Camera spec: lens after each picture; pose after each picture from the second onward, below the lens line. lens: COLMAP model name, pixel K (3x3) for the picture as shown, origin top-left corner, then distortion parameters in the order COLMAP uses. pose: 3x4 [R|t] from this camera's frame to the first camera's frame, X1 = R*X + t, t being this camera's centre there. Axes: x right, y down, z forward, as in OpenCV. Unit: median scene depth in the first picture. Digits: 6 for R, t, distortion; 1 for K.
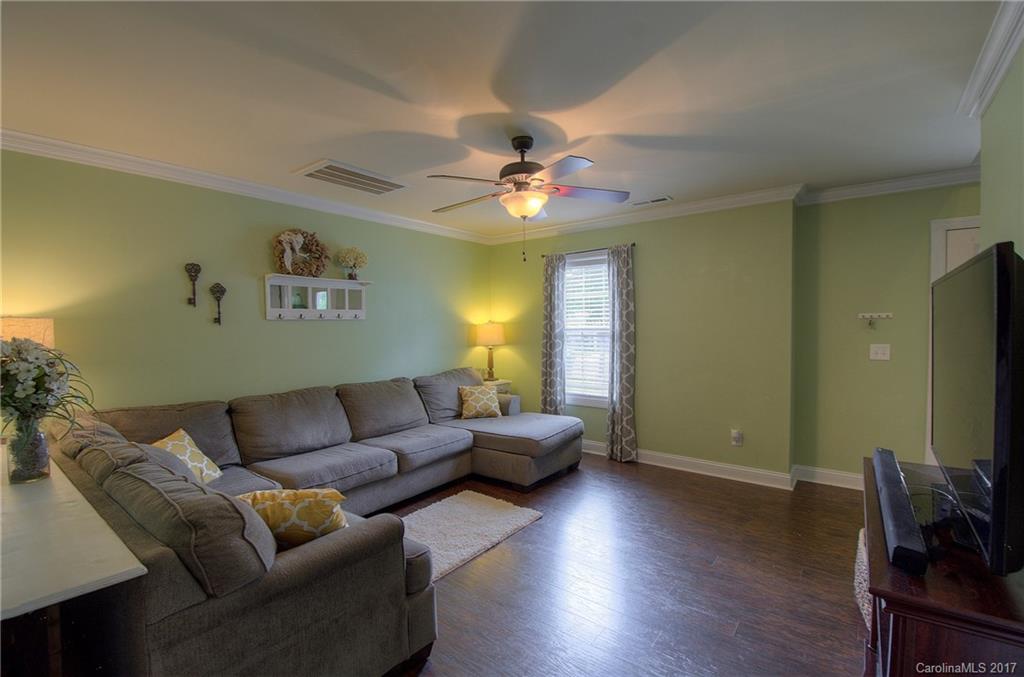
lens RADIAL K [[455.0, 0, 512.1], [0, 455.0, 341.7], [0, 0, 1]] dist [0.002339, -0.016461]
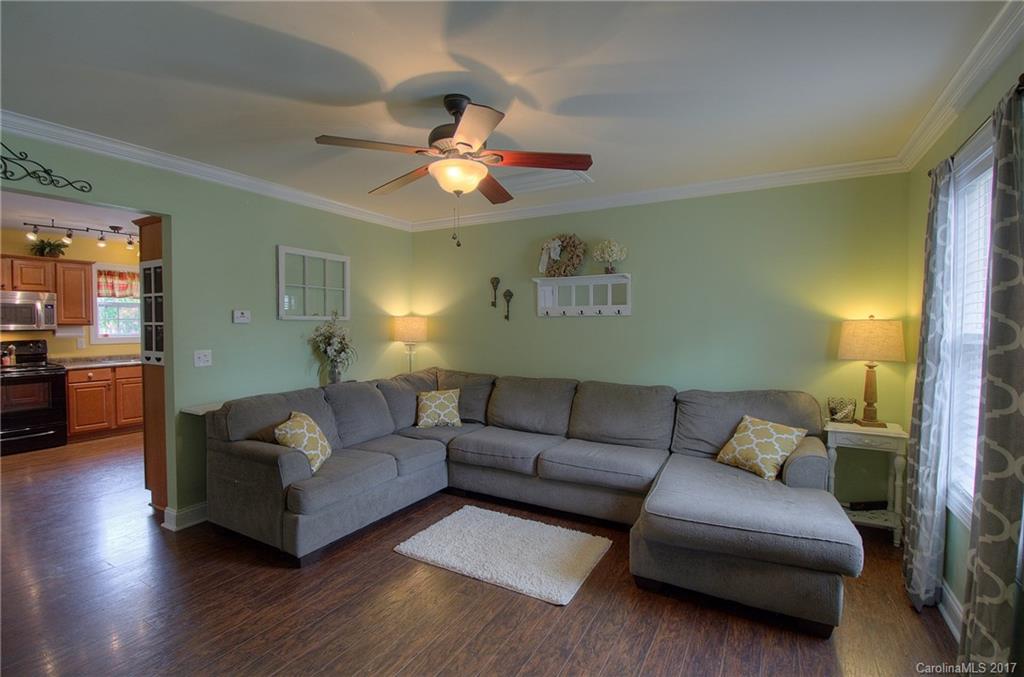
lens RADIAL K [[474.5, 0, 512.2], [0, 474.5, 328.6], [0, 0, 1]] dist [0.000058, -0.019856]
pose [[0.129799, 0.016406, -0.991405, 0.678532], [-0.043790, 0.998982, 0.010798, -0.025868], [0.990573, 0.042012, 0.130385, 0.748379]]
